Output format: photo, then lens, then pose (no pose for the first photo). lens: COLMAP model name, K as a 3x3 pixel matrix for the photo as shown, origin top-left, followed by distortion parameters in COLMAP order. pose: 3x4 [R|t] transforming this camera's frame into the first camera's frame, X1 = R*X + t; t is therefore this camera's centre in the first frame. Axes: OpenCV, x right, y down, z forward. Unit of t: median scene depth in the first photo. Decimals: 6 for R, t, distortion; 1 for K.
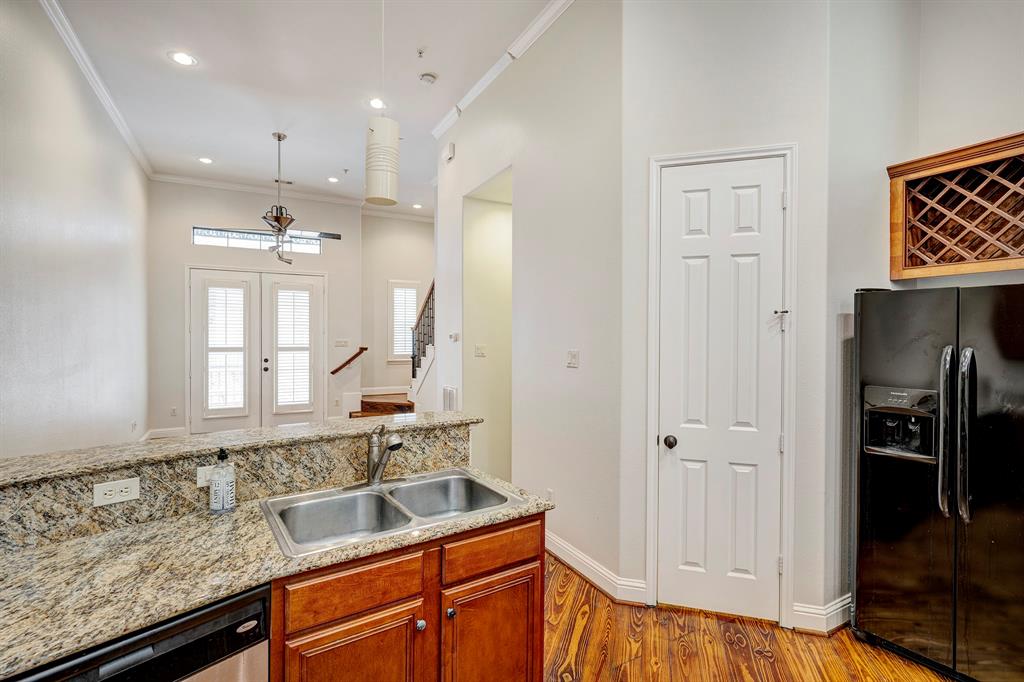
lens RADIAL K [[480.4, 0, 512.0], [0, 480.4, 341.0], [0, 0, 1]] dist [-0.002332, -0.000409]
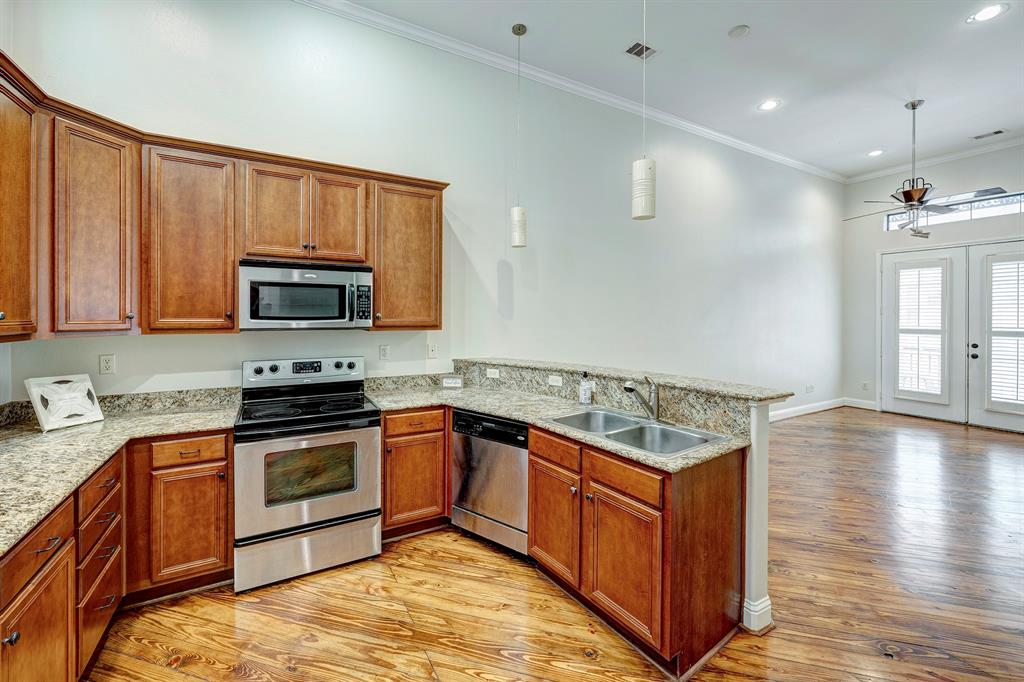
lens RADIAL K [[422.2, 0, 509.1], [0, 422.2, 316.6], [0, 0, 1]] dist [0.000720, 0.000174]
pose [[0.014935, -0.002215, -0.999886, 0.788266], [-0.015703, 0.999874, -0.002450, 0.007969], [0.999765, 0.015737, 0.014899, 0.480026]]
